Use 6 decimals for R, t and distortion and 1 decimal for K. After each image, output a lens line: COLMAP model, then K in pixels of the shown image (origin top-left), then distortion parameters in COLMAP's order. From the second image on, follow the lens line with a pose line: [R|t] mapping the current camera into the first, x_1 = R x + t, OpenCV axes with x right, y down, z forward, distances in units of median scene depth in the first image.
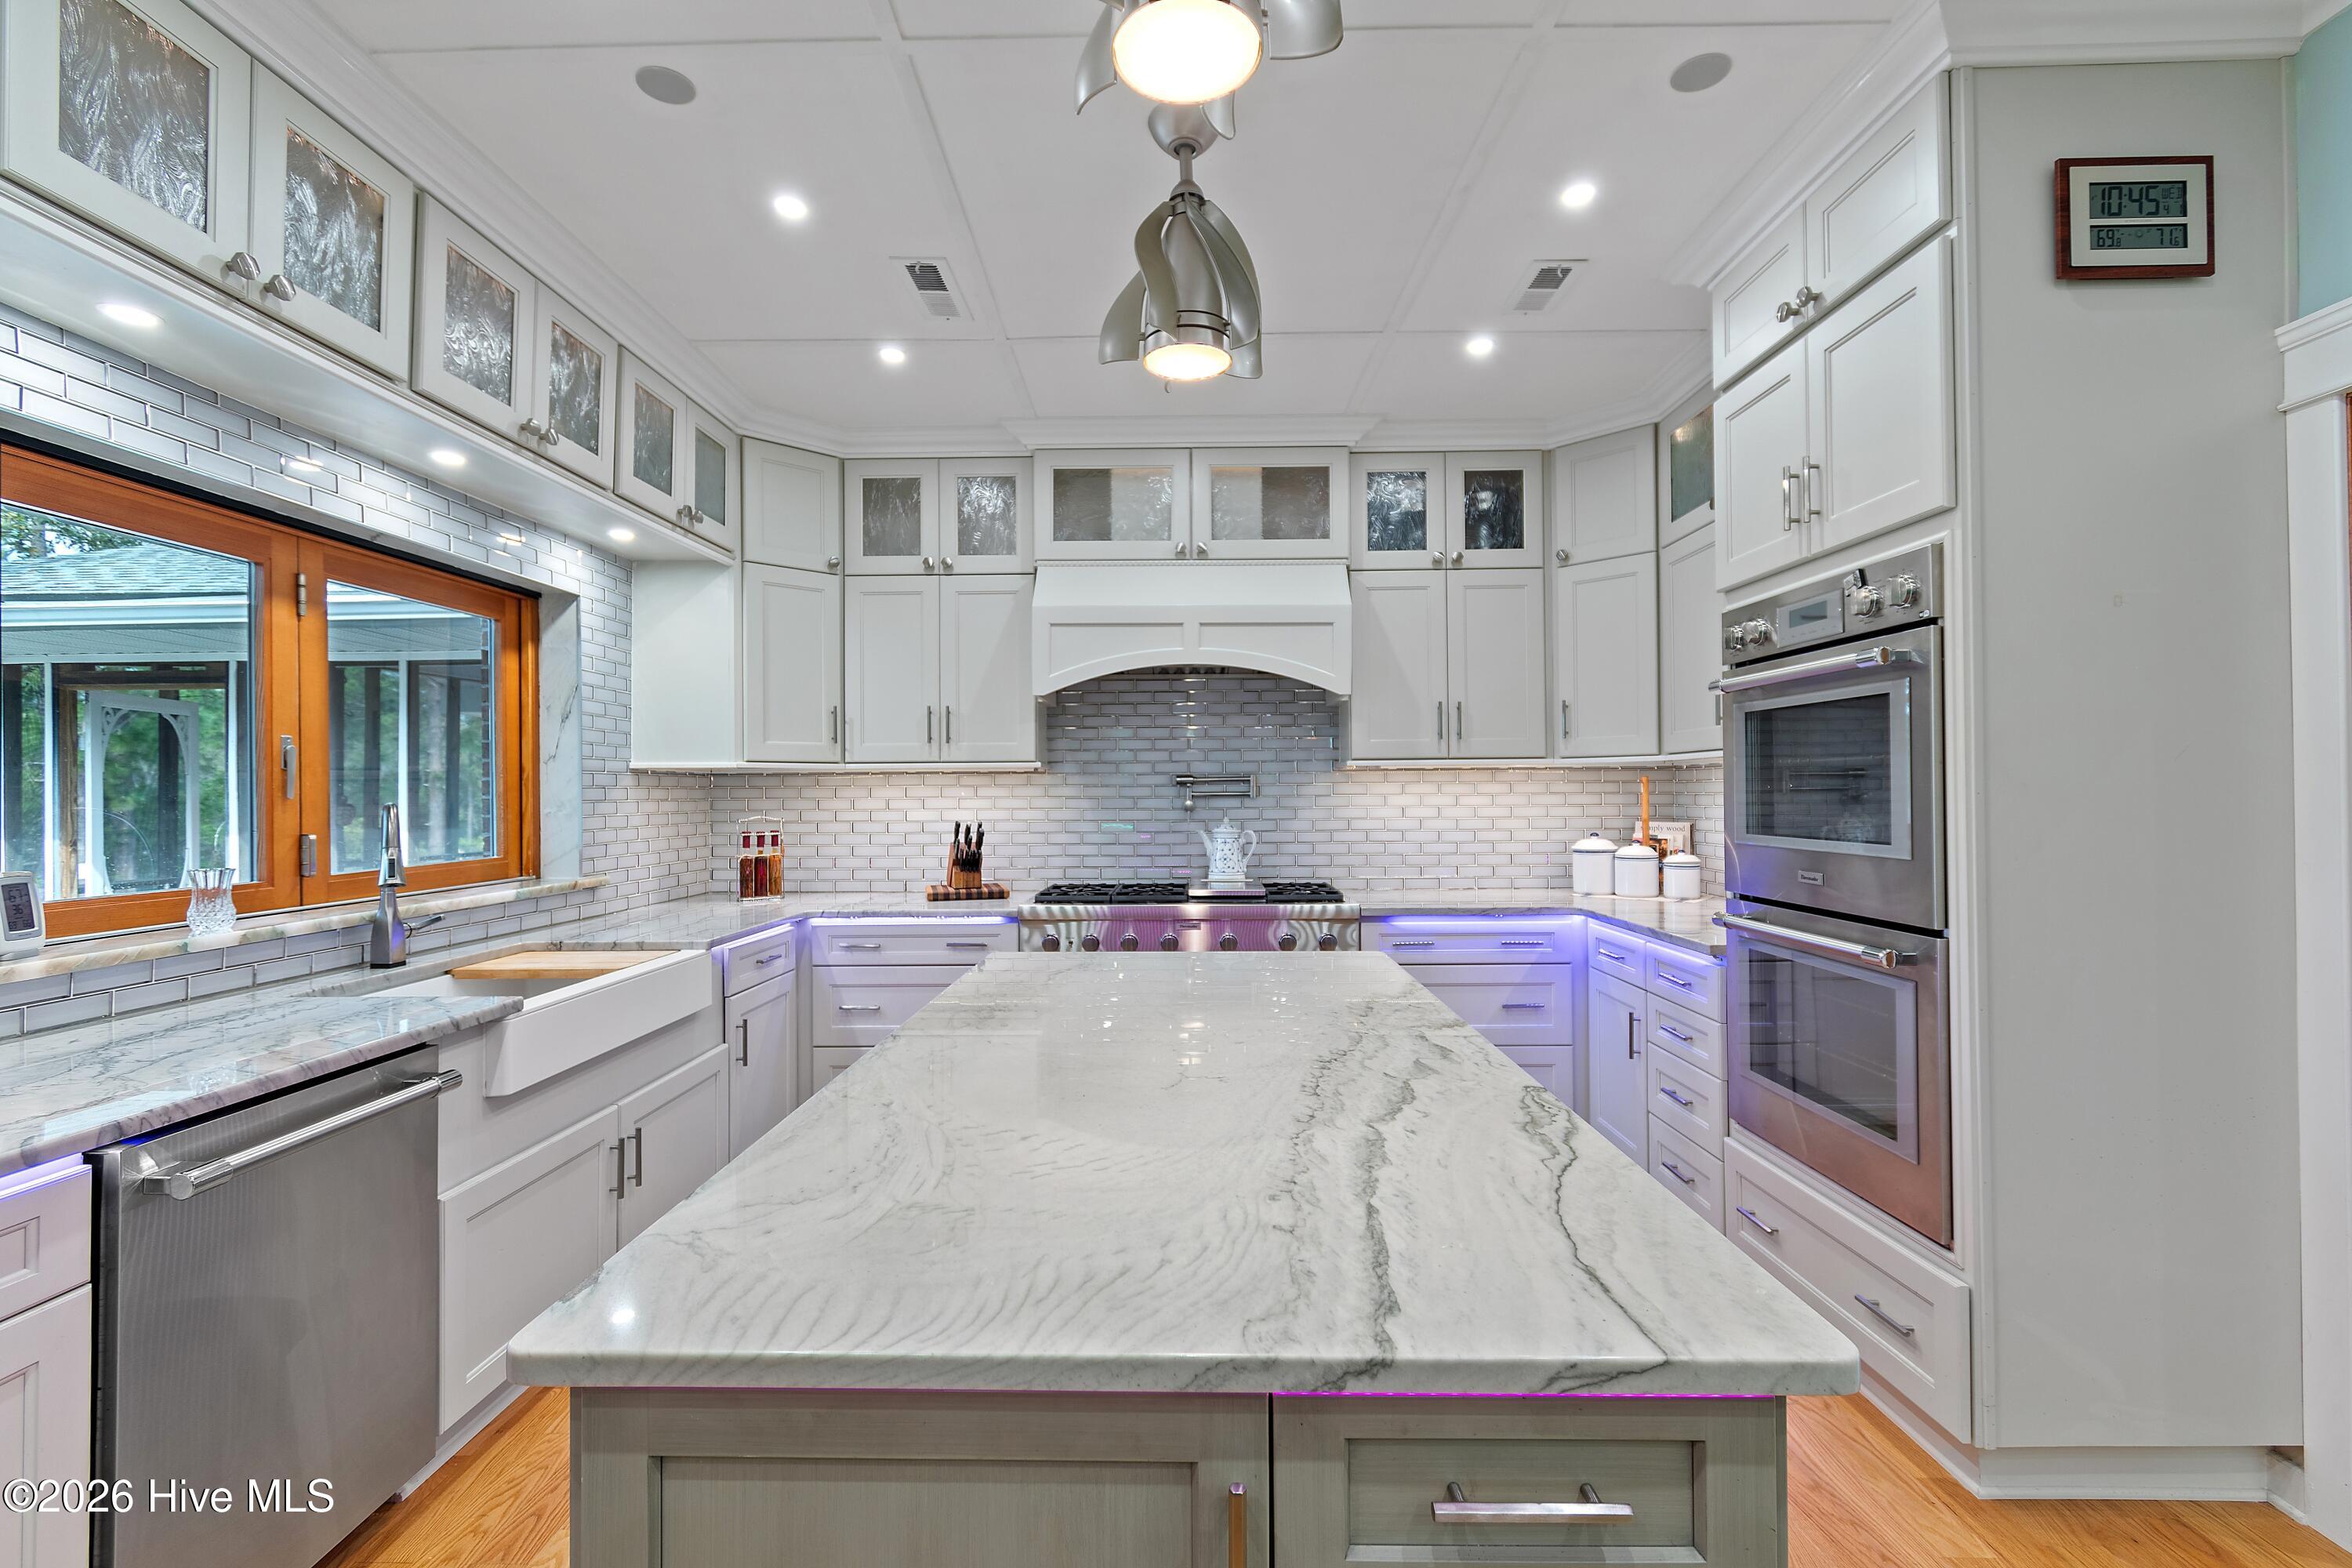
lens RADIAL K [[1035.0, 0, 1174.3], [0, 1035.0, 793.1], [0, 0, 1]] dist [0.003318, -0.000882]
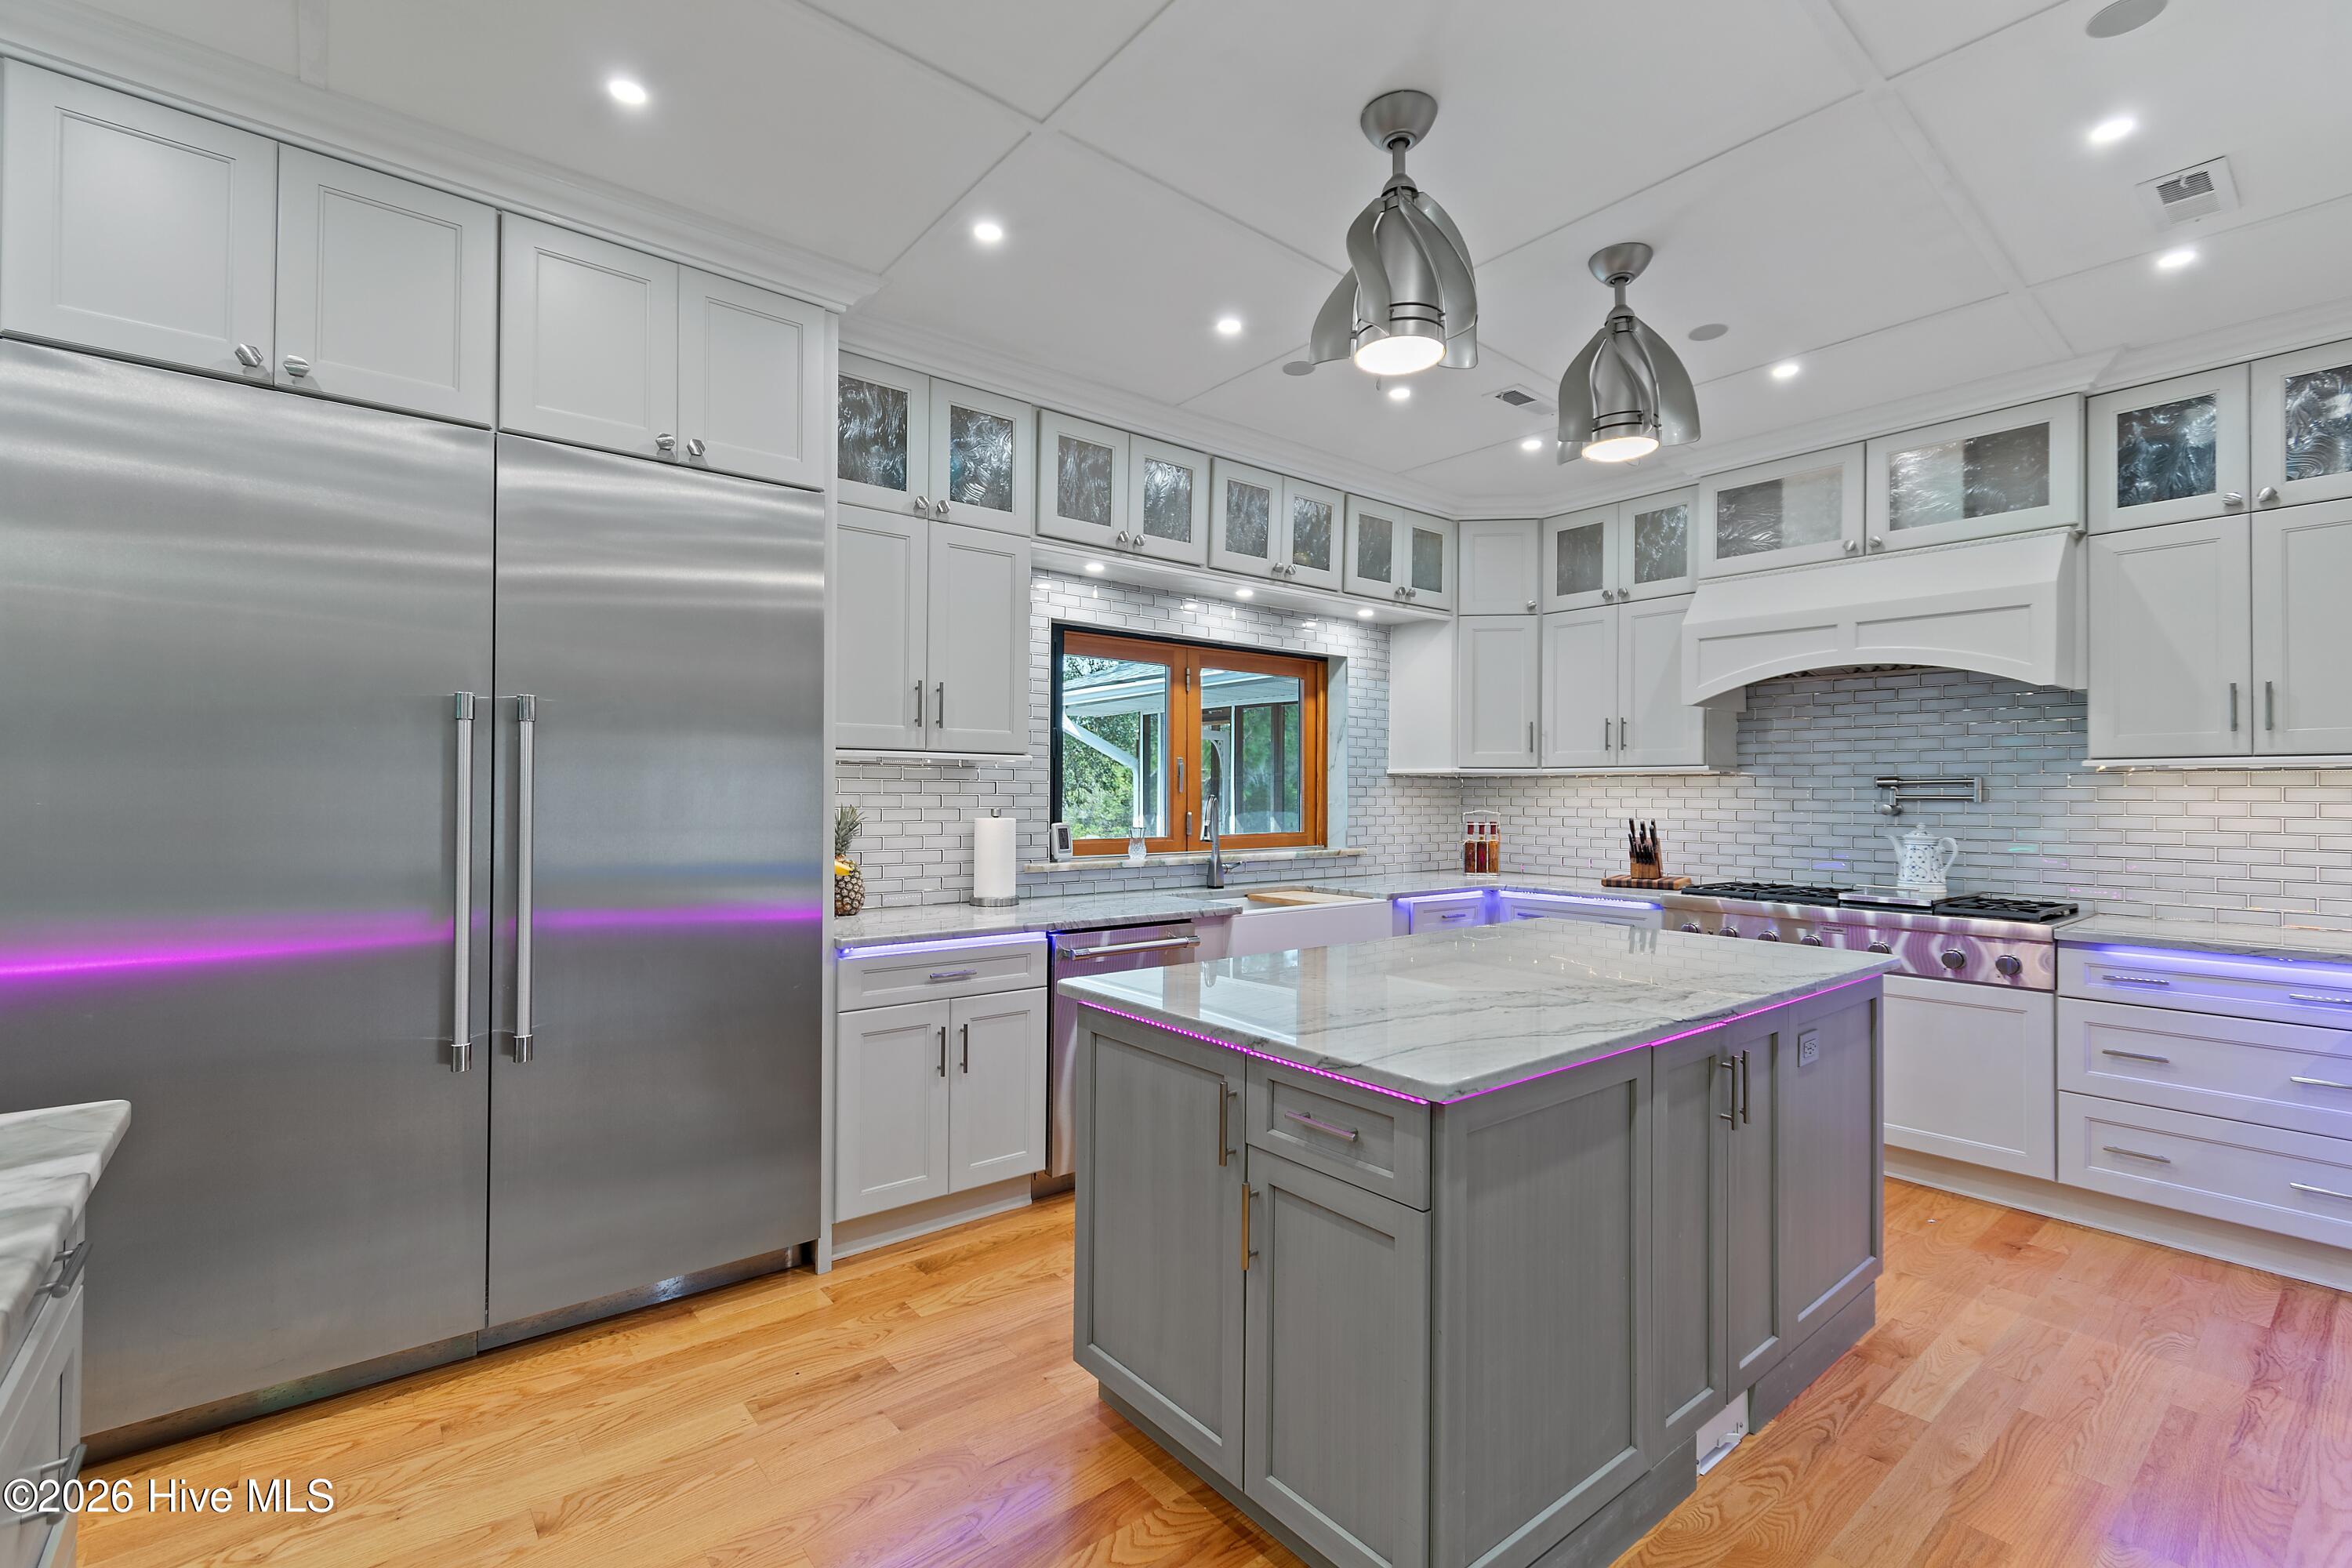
lens RADIAL K [[1035.0, 0, 1174.3], [0, 1035.0, 793.1], [0, 0, 1]] dist [0.003318, -0.000882]
pose [[0.646050, 0.009845, -0.763231, 0.350139], [-0.009730, 0.999942, 0.004662, -0.001110], [0.763233, 0.004414, 0.646108, -0.123075]]
